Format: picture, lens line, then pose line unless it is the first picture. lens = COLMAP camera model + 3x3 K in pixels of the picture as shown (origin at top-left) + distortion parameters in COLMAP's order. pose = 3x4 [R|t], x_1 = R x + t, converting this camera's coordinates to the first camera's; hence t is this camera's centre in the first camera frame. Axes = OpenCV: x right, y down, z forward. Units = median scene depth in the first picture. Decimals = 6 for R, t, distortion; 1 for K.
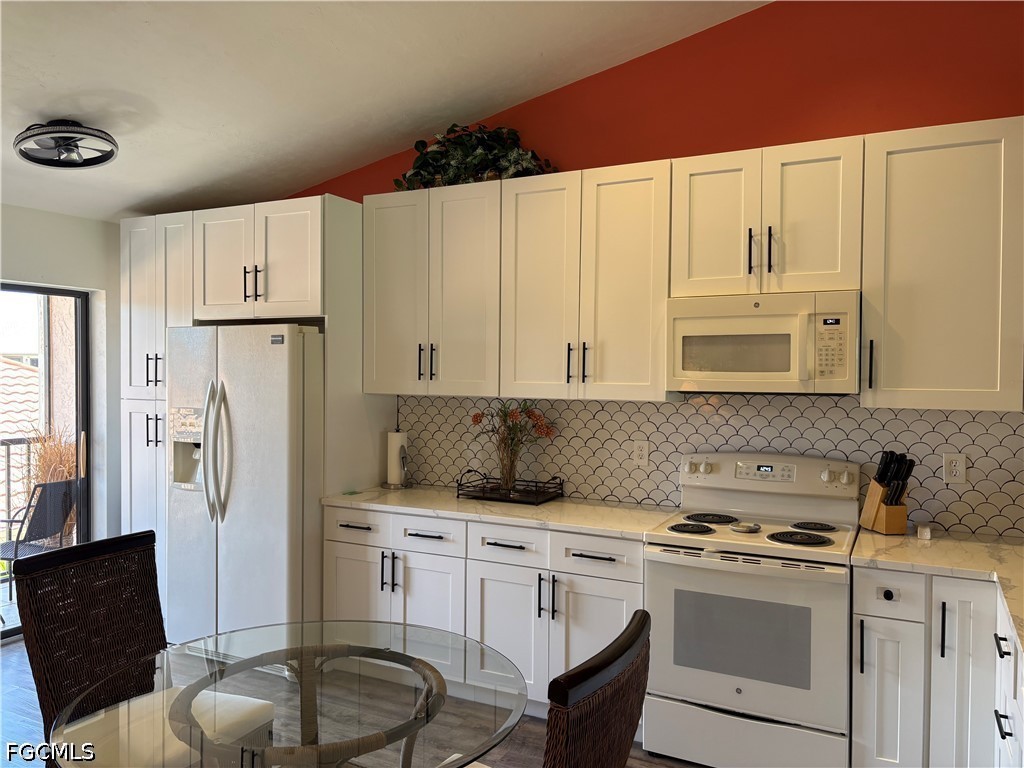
lens RADIAL K [[773.8, 0, 506.1], [0, 773.8, 386.1], [0, 0, 1]] dist [0.035386, -0.074053]
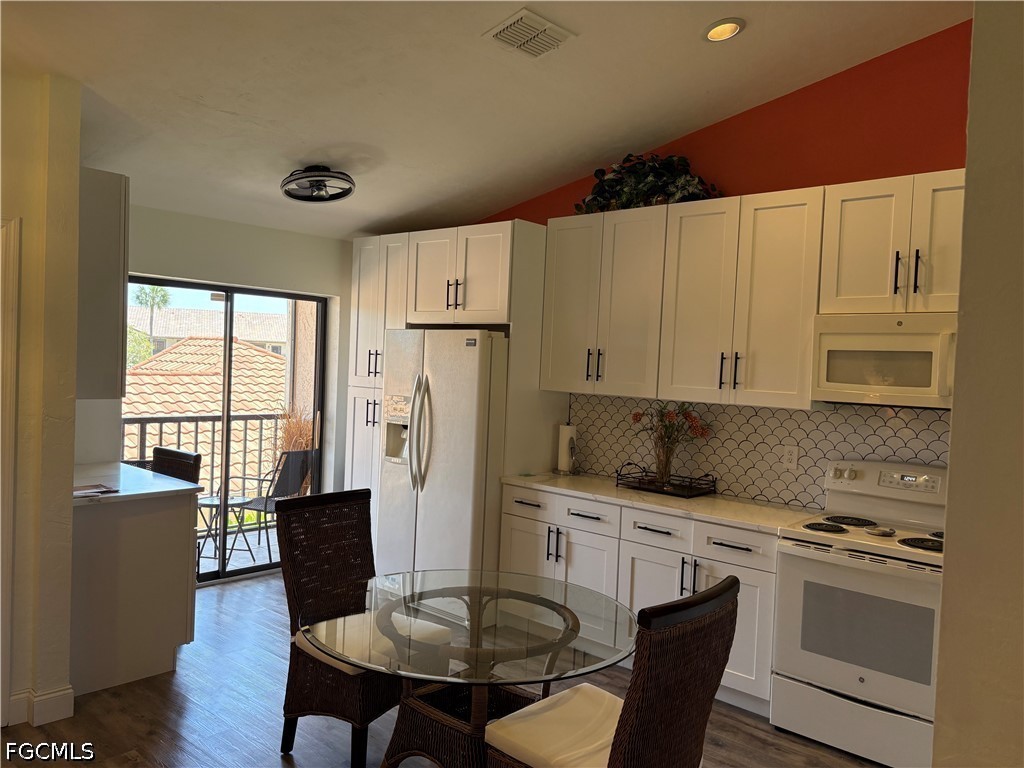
lens RADIAL K [[777.9, 0, 496.2], [0, 777.9, 384.1], [0, 0, 1]] dist [-0.002157, -0.004551]
pose [[0.963716, 0.041078, -0.263751, 0.062998], [-0.041008, 0.999142, 0.005772, -0.004120], [0.263762, 0.005254, 0.964573, -0.147741]]
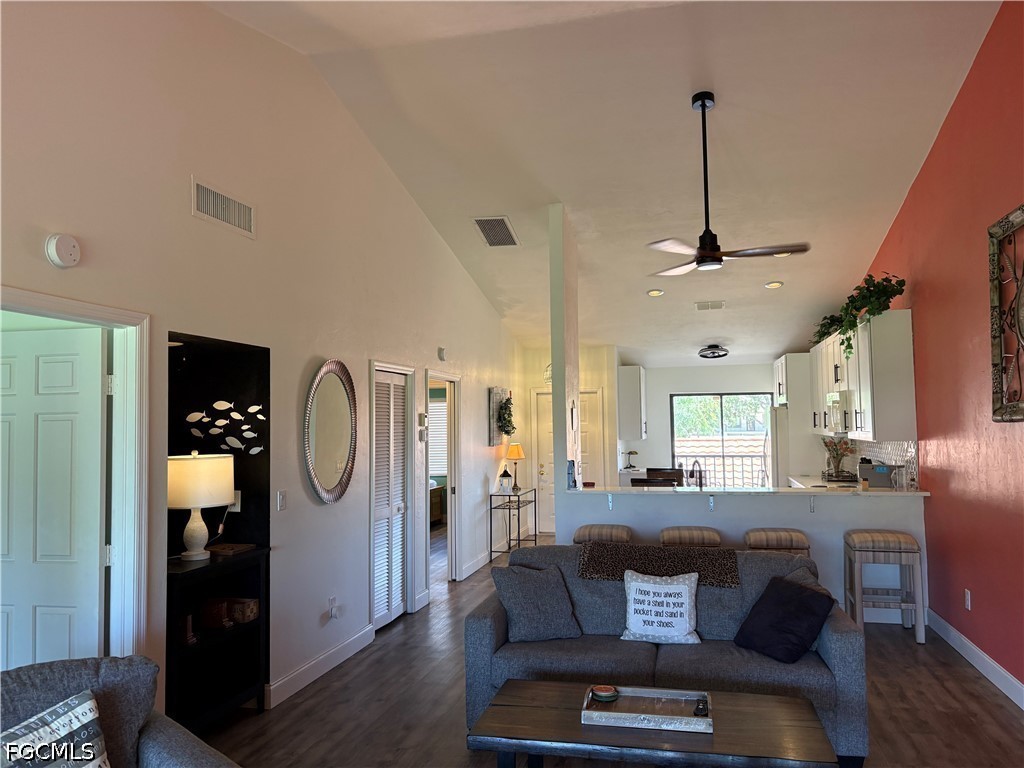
lens RADIAL K [[770.2, 0, 512.0], [0, 770.2, 384.0], [0, 0, 1]] dist [0.029326, 0.001118]
pose [[0.239904, -0.059995, -0.968941, 2.105857], [-0.003882, 0.998021, -0.062757, 0.012168], [0.970789, 0.018817, 0.239196, -0.497653]]
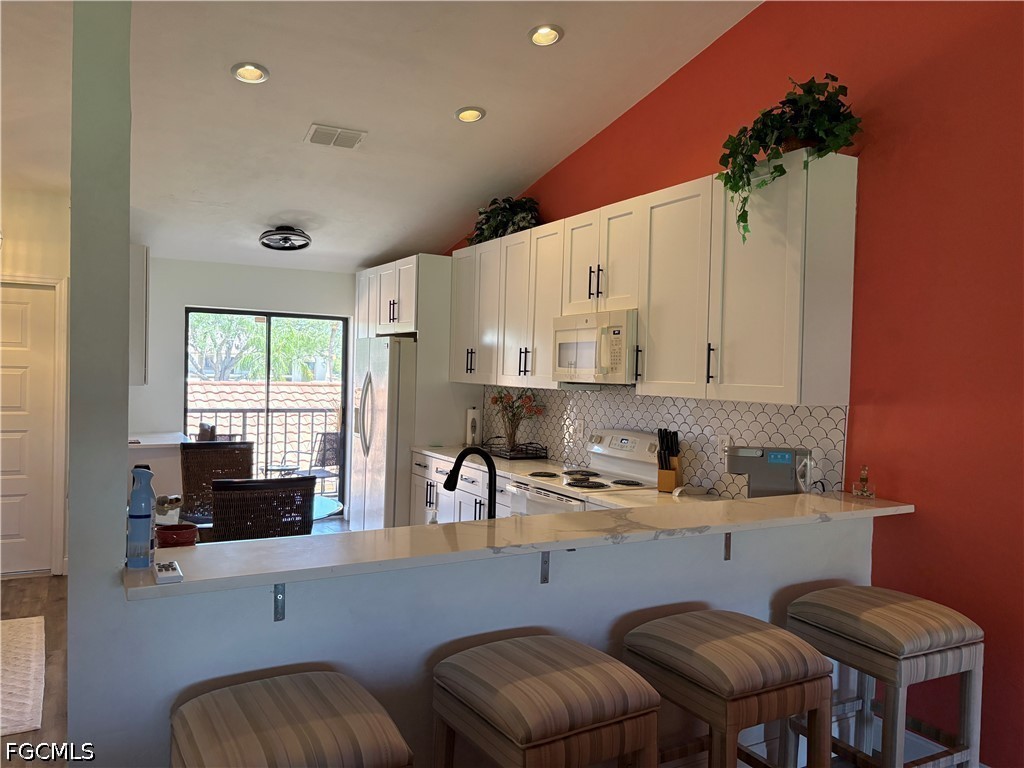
lens RADIAL K [[776.7, 0, 514.7], [0, 776.7, 395.7], [0, 0, 1]] dist [-0.000283, -0.003055]
pose [[0.833951, 0.034268, -0.550774, 0.852076], [-0.033886, 0.999367, 0.010870, 0.017678], [0.550797, 0.009598, 0.834584, -0.215807]]
